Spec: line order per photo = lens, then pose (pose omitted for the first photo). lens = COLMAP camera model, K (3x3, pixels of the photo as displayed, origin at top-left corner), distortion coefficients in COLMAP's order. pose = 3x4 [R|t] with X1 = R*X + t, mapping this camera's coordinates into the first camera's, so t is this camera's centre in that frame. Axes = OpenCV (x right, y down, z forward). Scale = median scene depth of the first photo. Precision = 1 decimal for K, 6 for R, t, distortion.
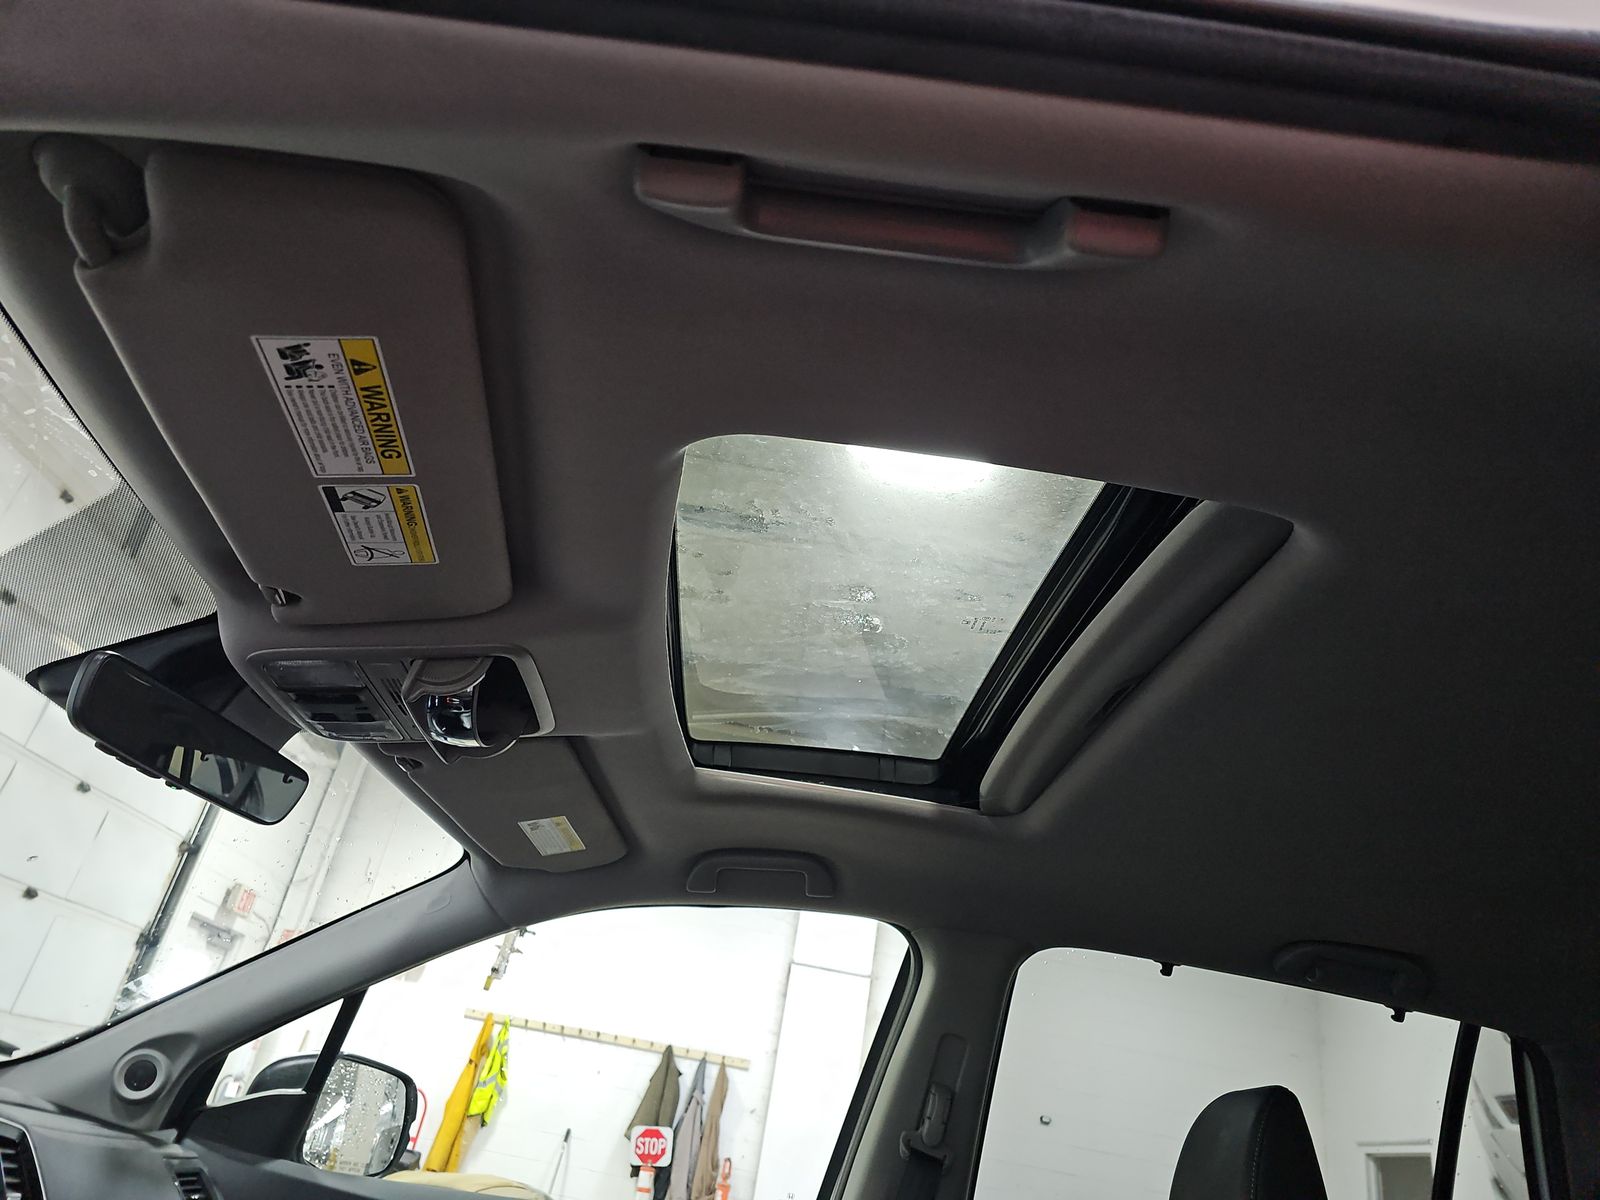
lens RADIAL K [[1070.2, 0, 796.0], [0, 1070.2, 599.9], [0, 0, 1]] dist [0.031418, -0.025859]
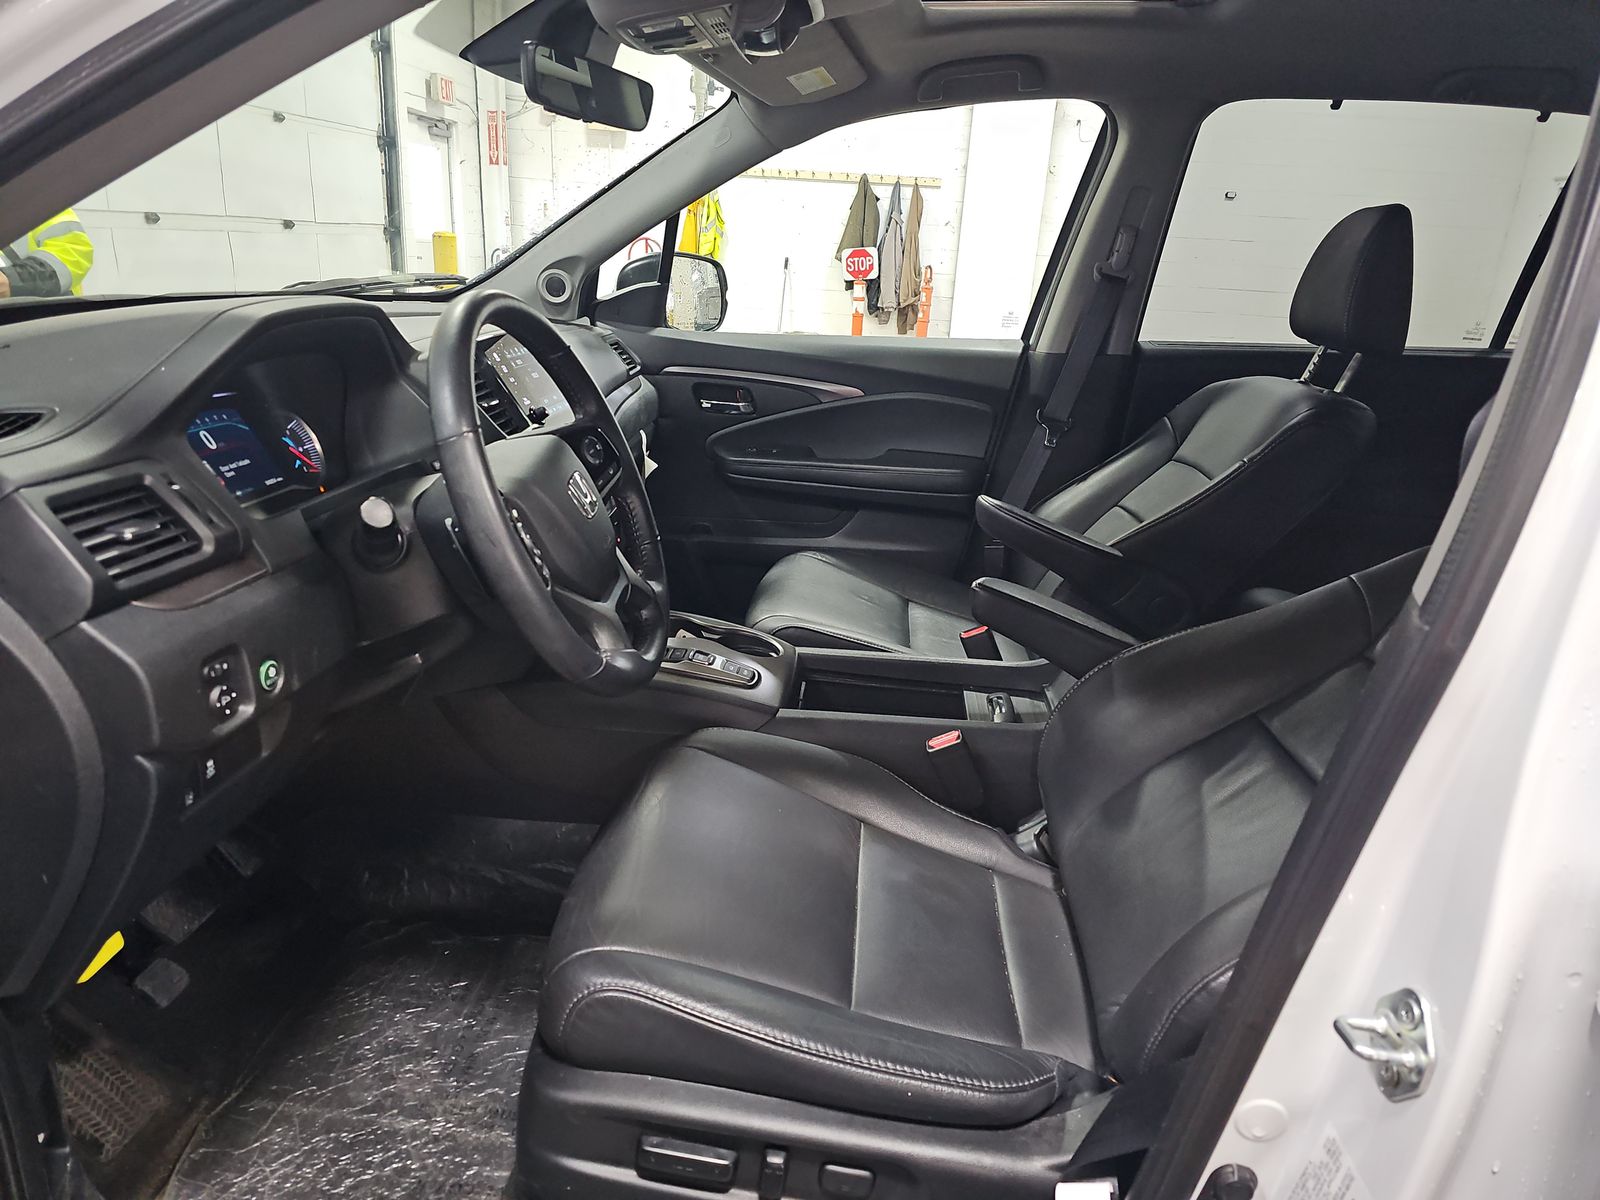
lens RADIAL K [[1070.2, 0, 798.7], [0, 1070.2, 598.1], [0, 0, 1]] dist [0.031418, -0.025859]
pose [[0.981294, -0.053193, -0.185019, -0.007243], [0.168195, 0.704450, 0.689537, -0.036232], [0.093658, -0.707758, 0.700219, -0.048742]]
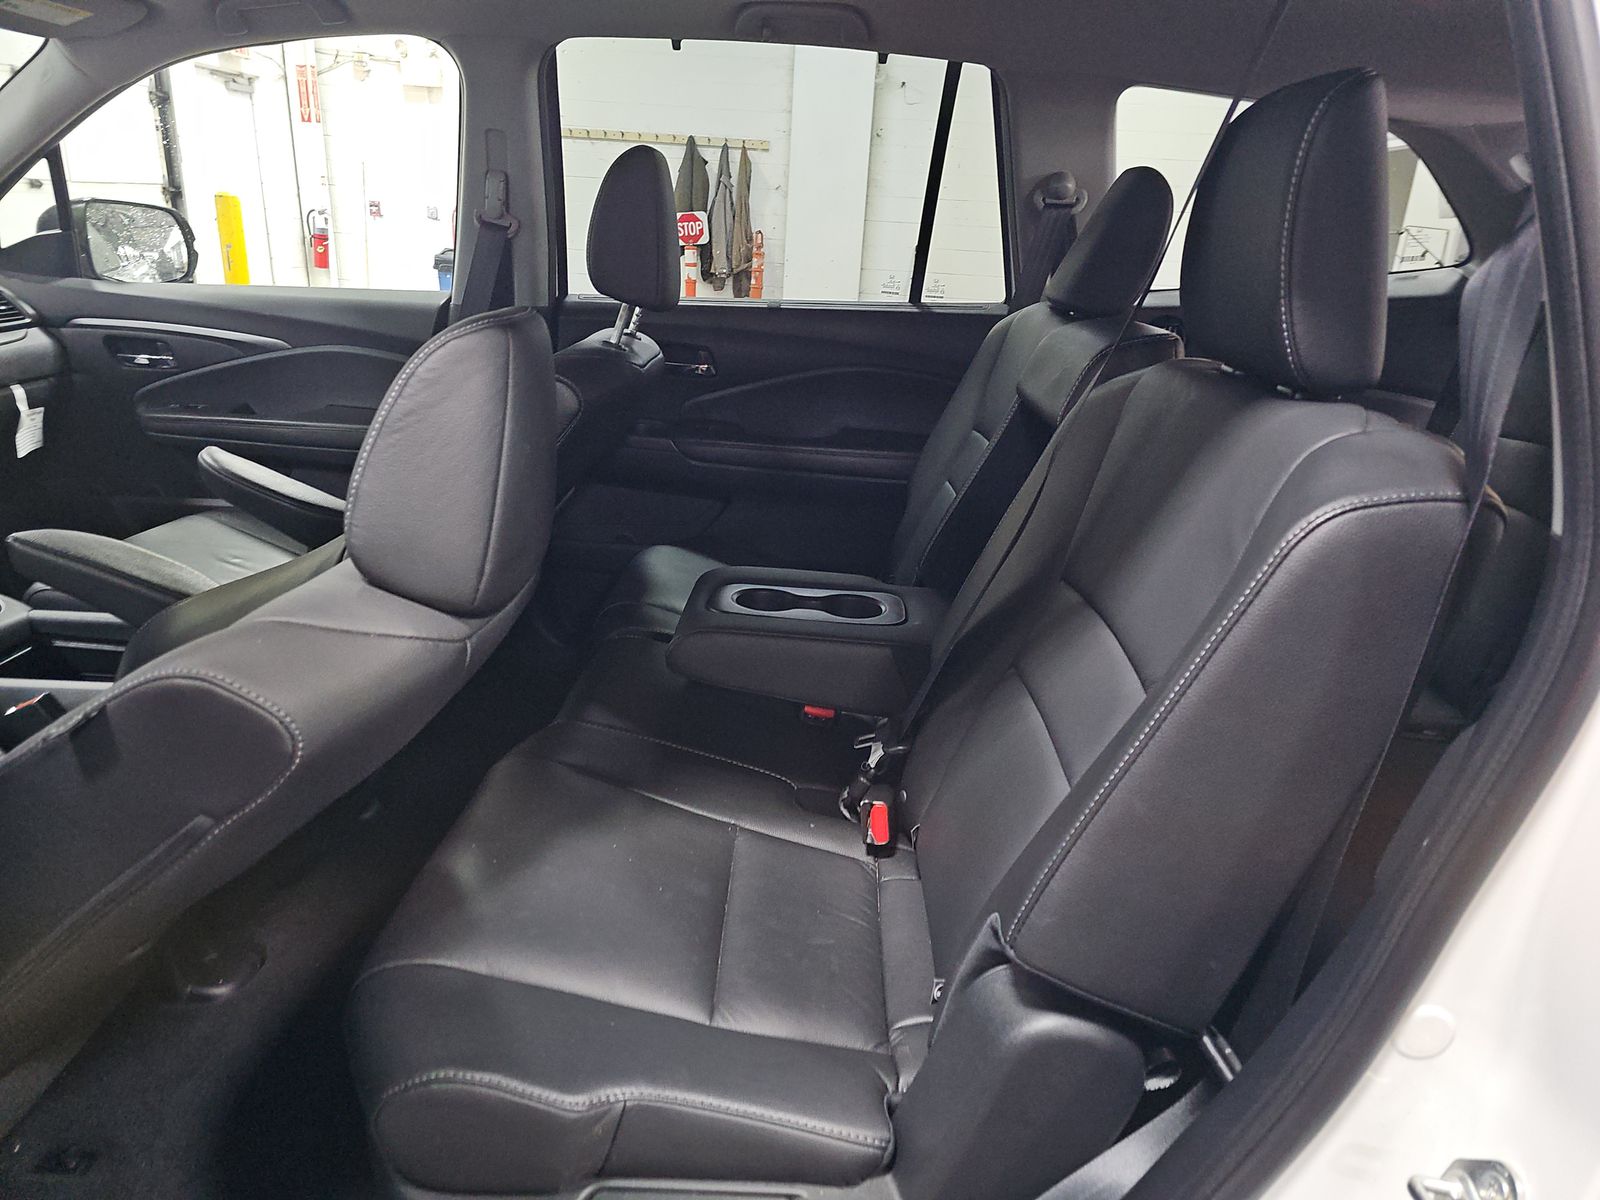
lens RADIAL K [[1070.2, 0, 806.1], [0, 1070.2, 601.9], [0, 0, 1]] dist [0.031418, -0.025859]
pose [[0.988481, -0.060528, -0.138717, 0.116334], [0.142397, 0.682457, 0.716920, -0.010153], [0.051275, -0.728415, 0.683215, -0.037250]]
